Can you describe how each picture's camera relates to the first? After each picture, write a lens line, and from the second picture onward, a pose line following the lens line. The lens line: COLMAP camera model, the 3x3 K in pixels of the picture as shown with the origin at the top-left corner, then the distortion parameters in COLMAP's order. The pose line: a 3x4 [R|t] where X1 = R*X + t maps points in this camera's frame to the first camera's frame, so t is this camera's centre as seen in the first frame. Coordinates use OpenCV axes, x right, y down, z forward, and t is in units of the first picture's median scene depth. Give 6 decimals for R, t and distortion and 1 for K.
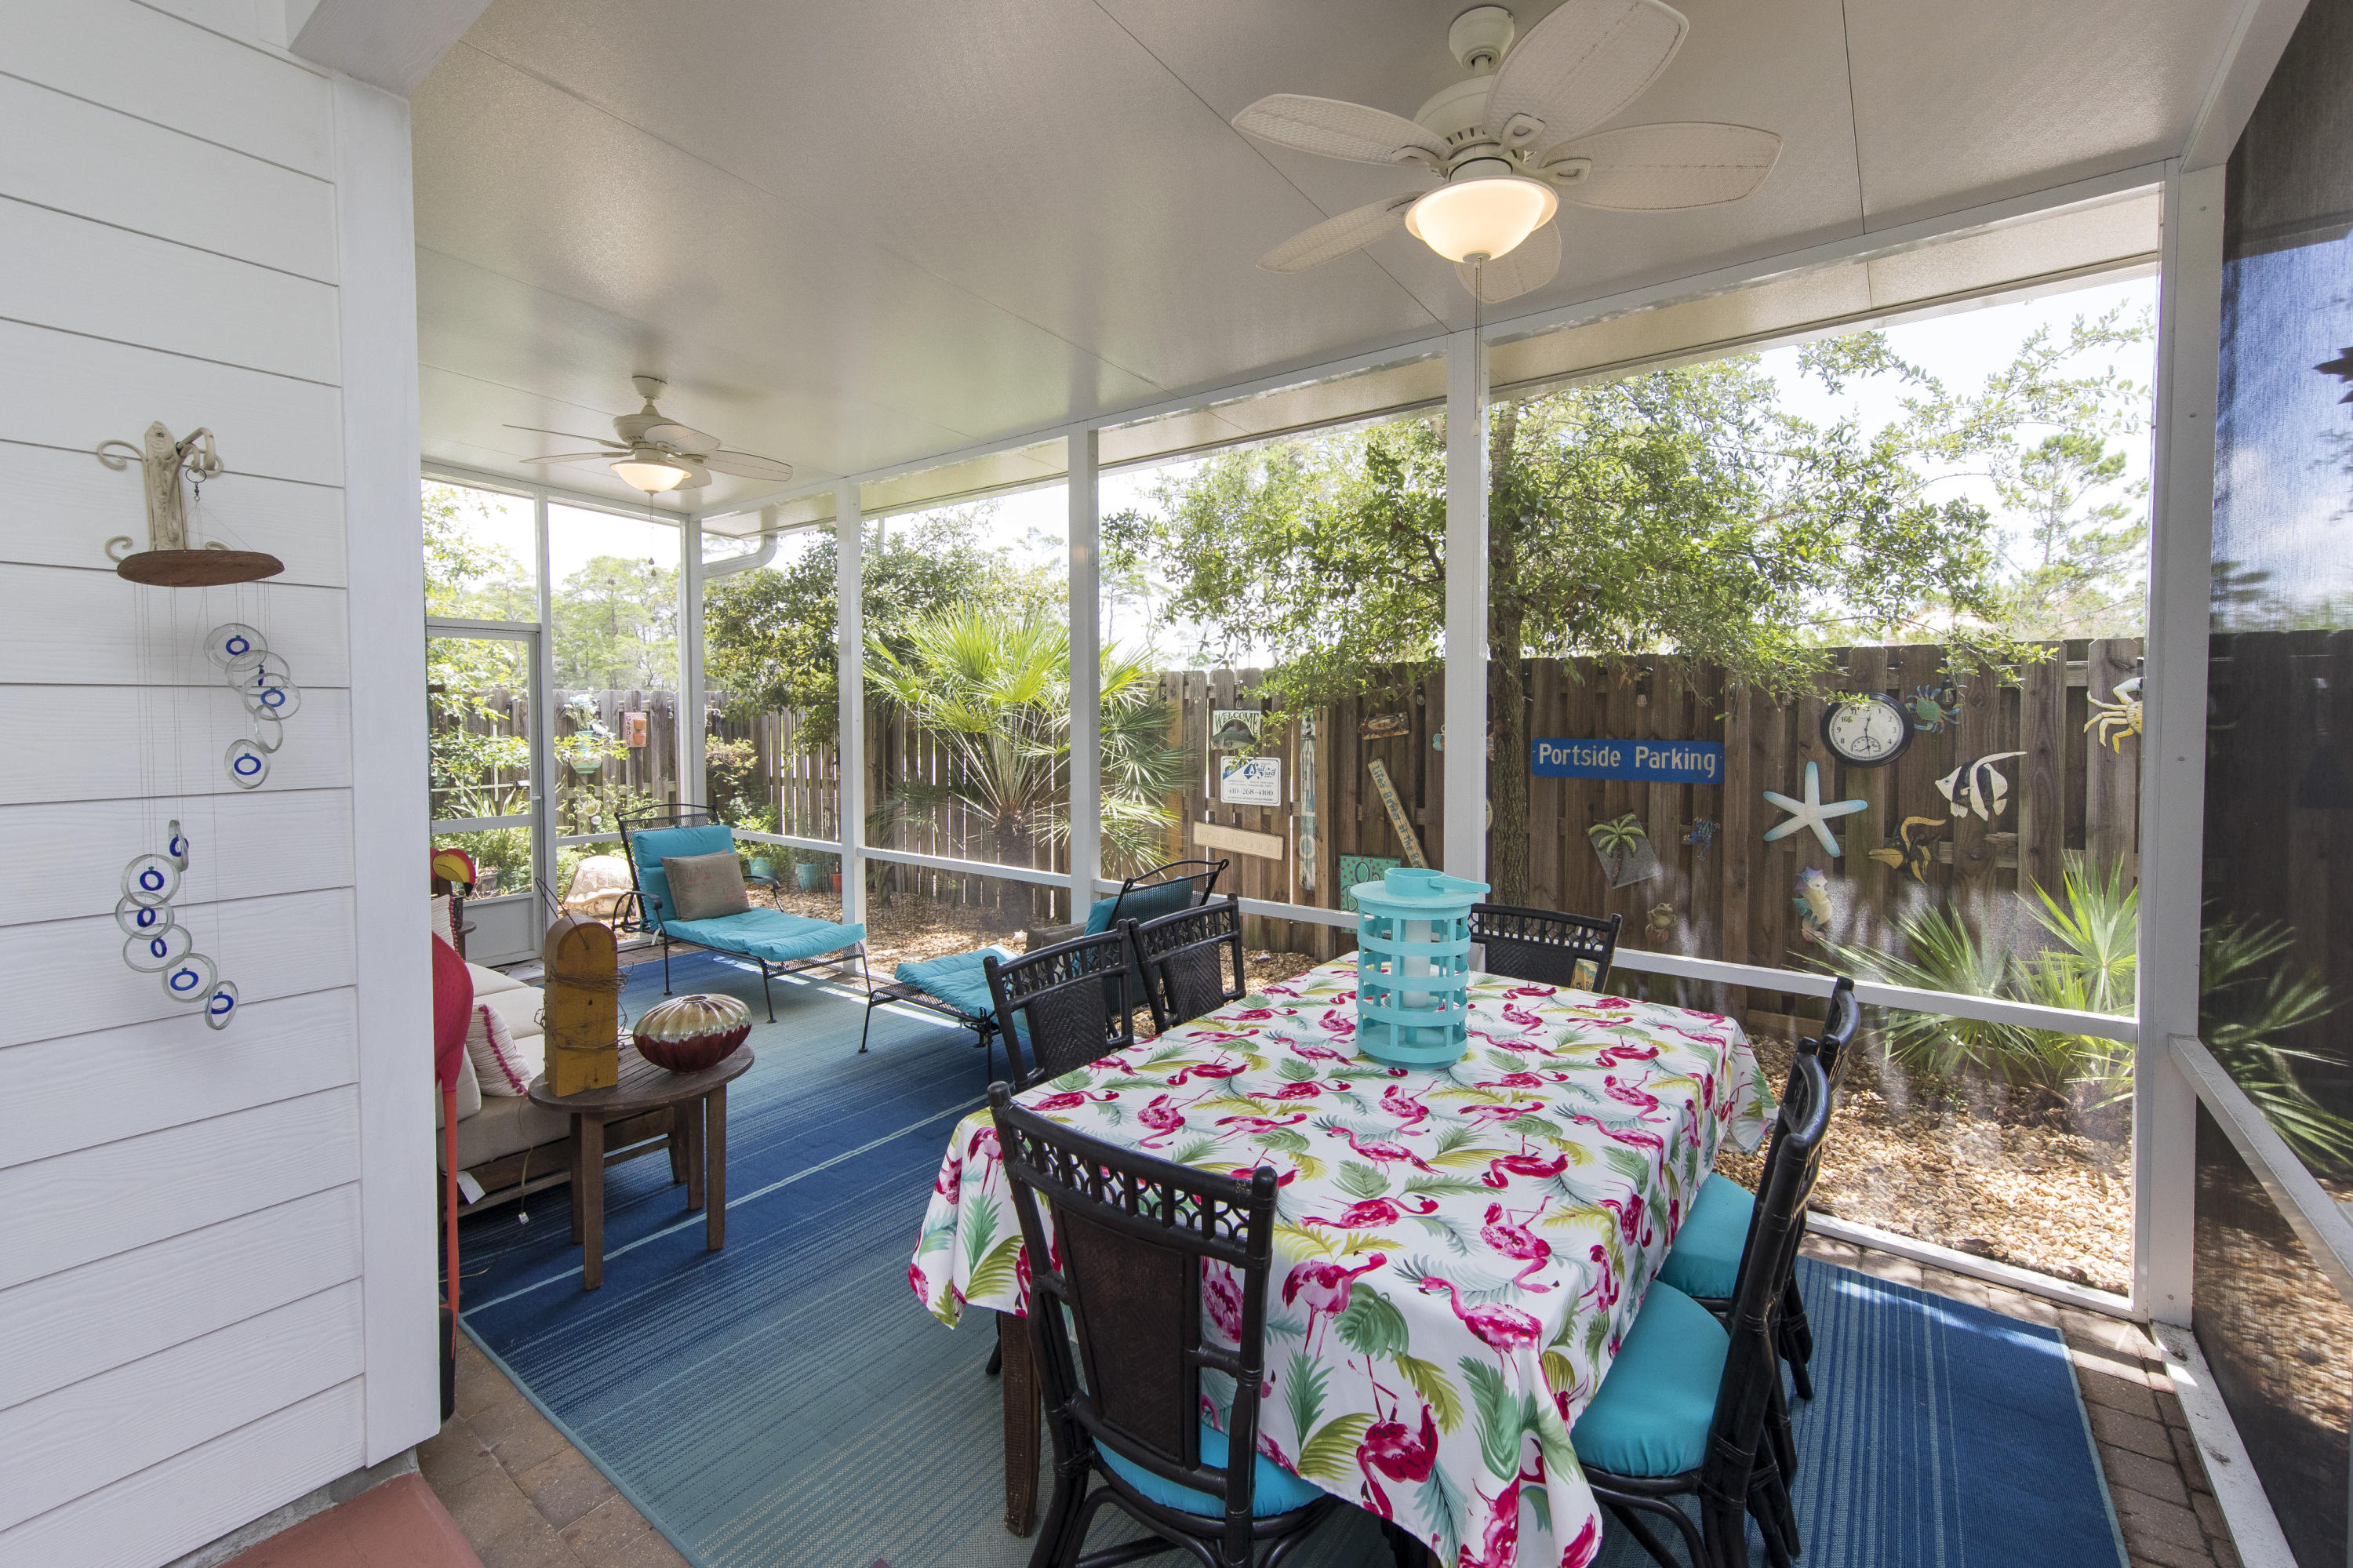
lens RADIAL K [[963.2, 0, 1185.6], [0, 963.2, 737.7], [0, 0, 1]] dist [0.002135, 0.000070]
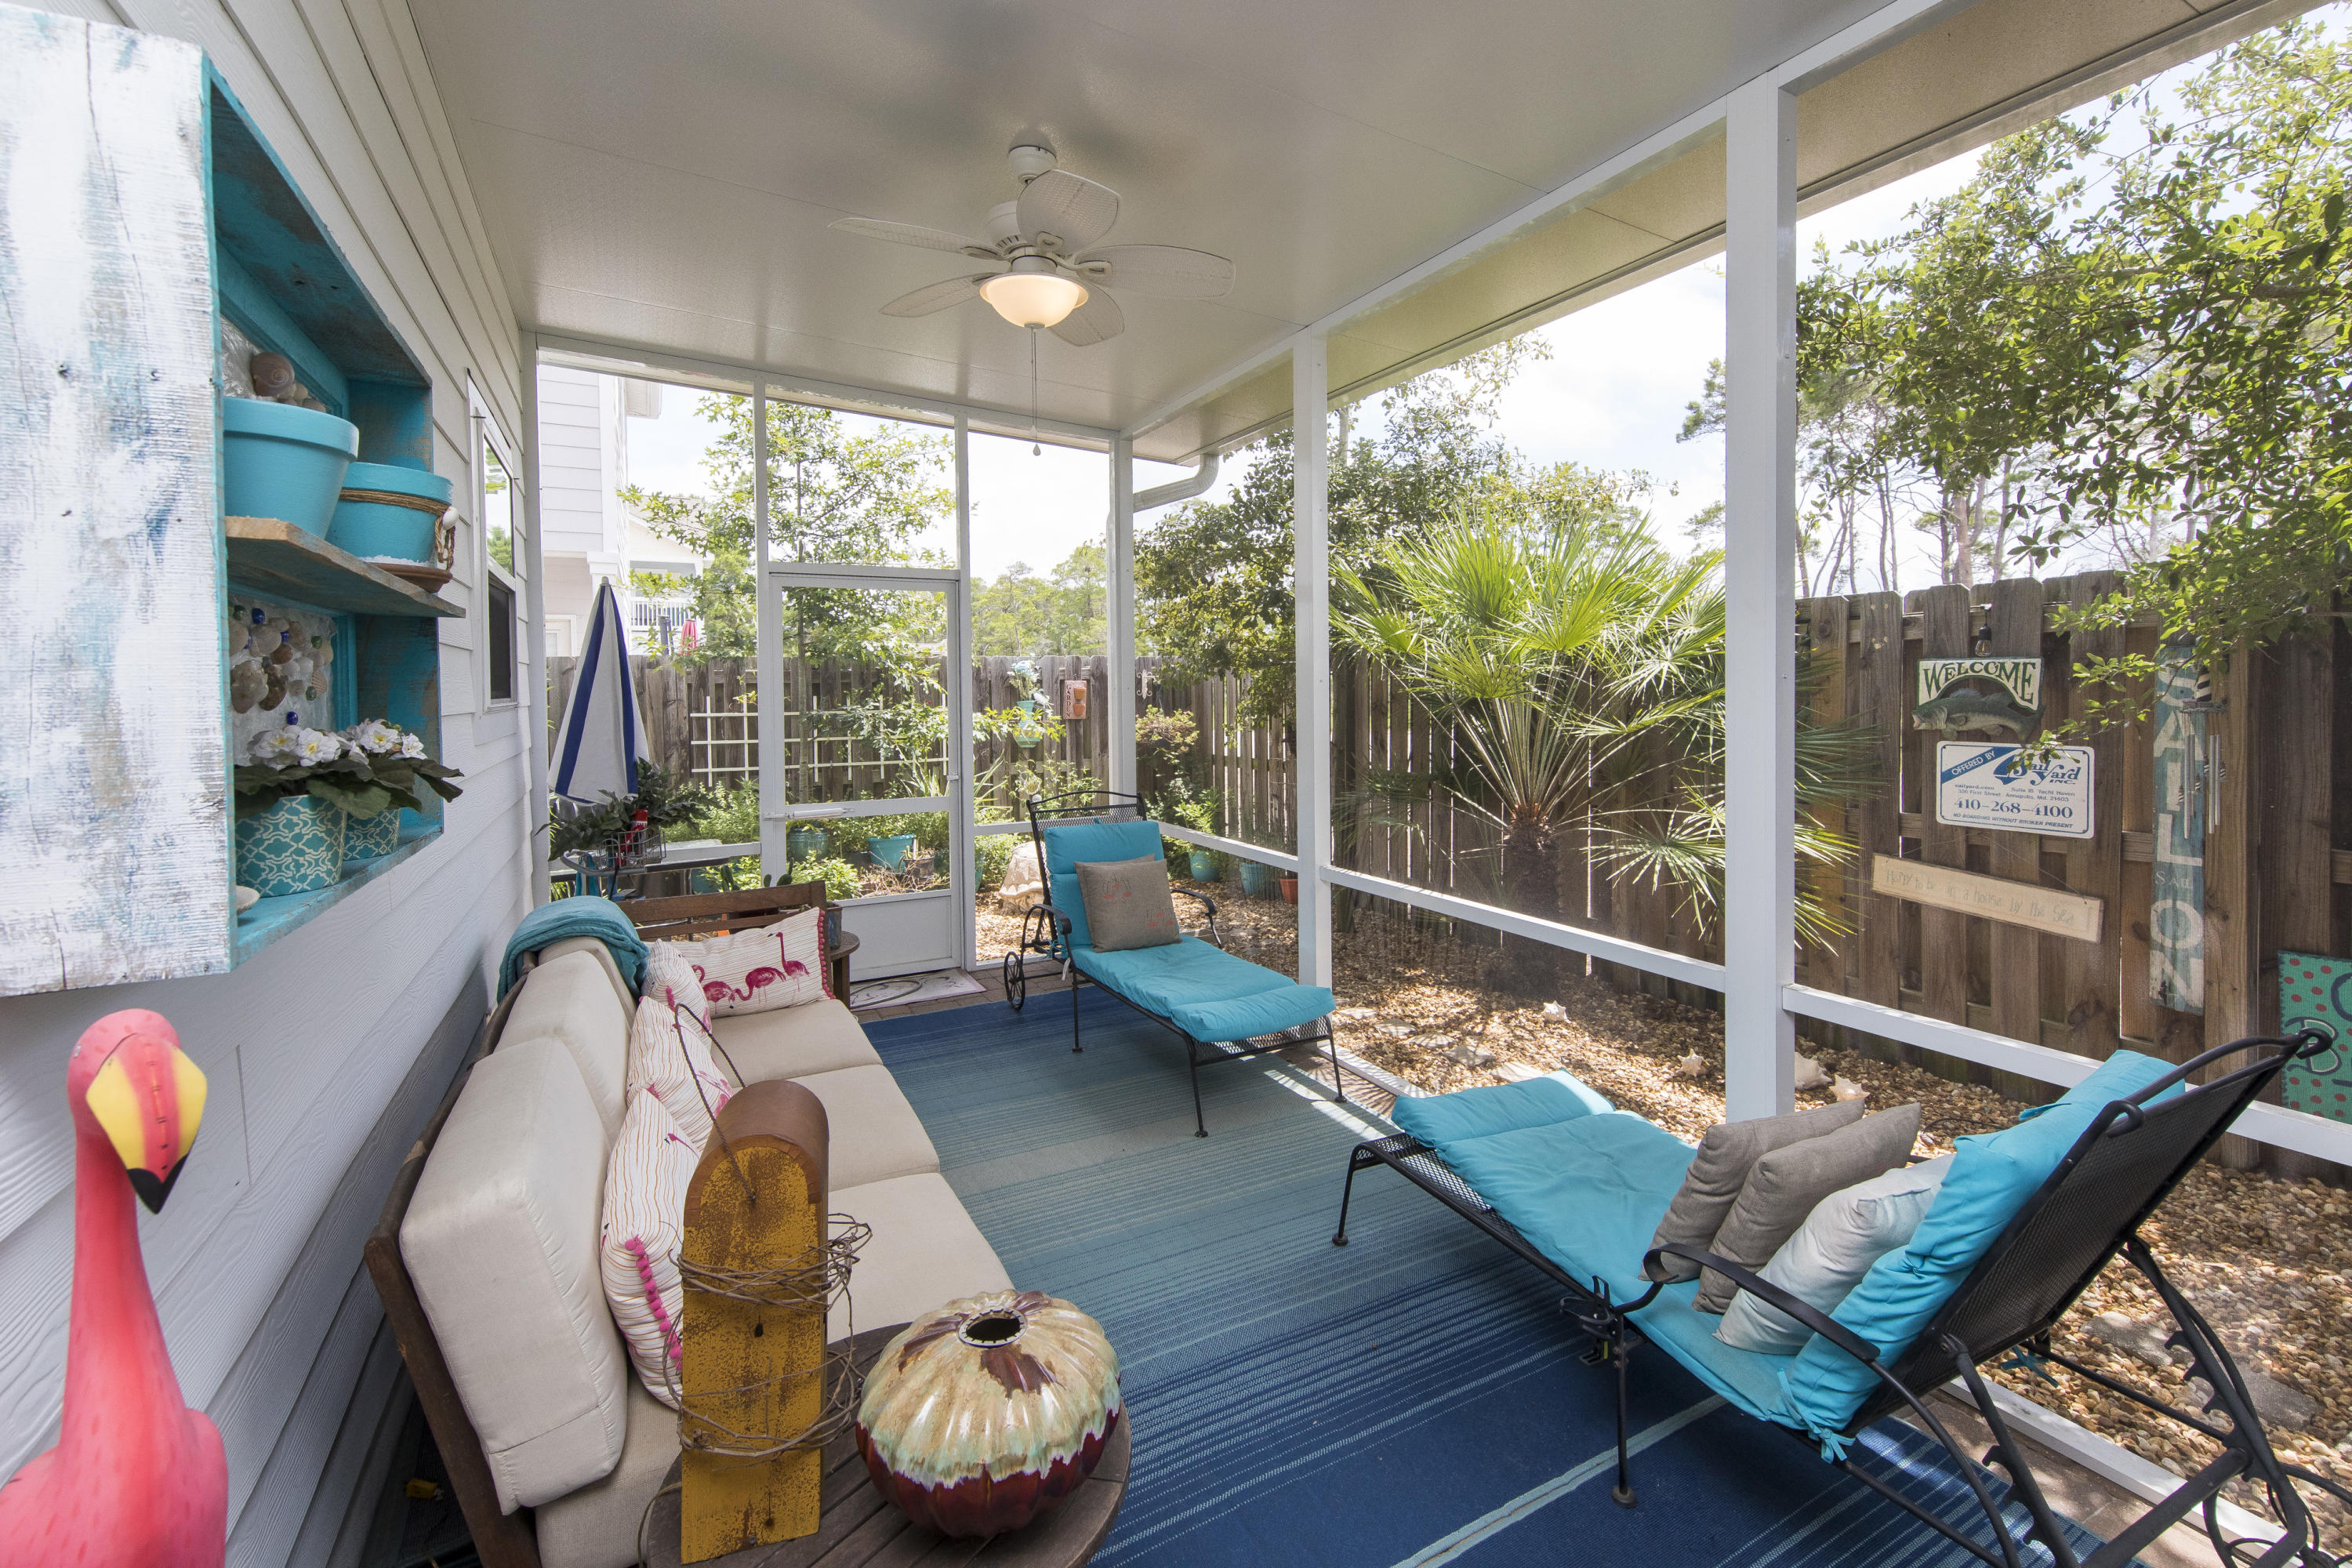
lens RADIAL K [[998.0, 0, 1213.4], [0, 998.0, 709.5], [0, 0, 1]] dist [0.002288, -0.000081]
pose [[0.915328, 0.002507, -0.402701, -0.096046], [-0.003794, 0.999990, -0.002399, 0.003126], [0.402691, 0.003723, 0.915329, 0.245990]]
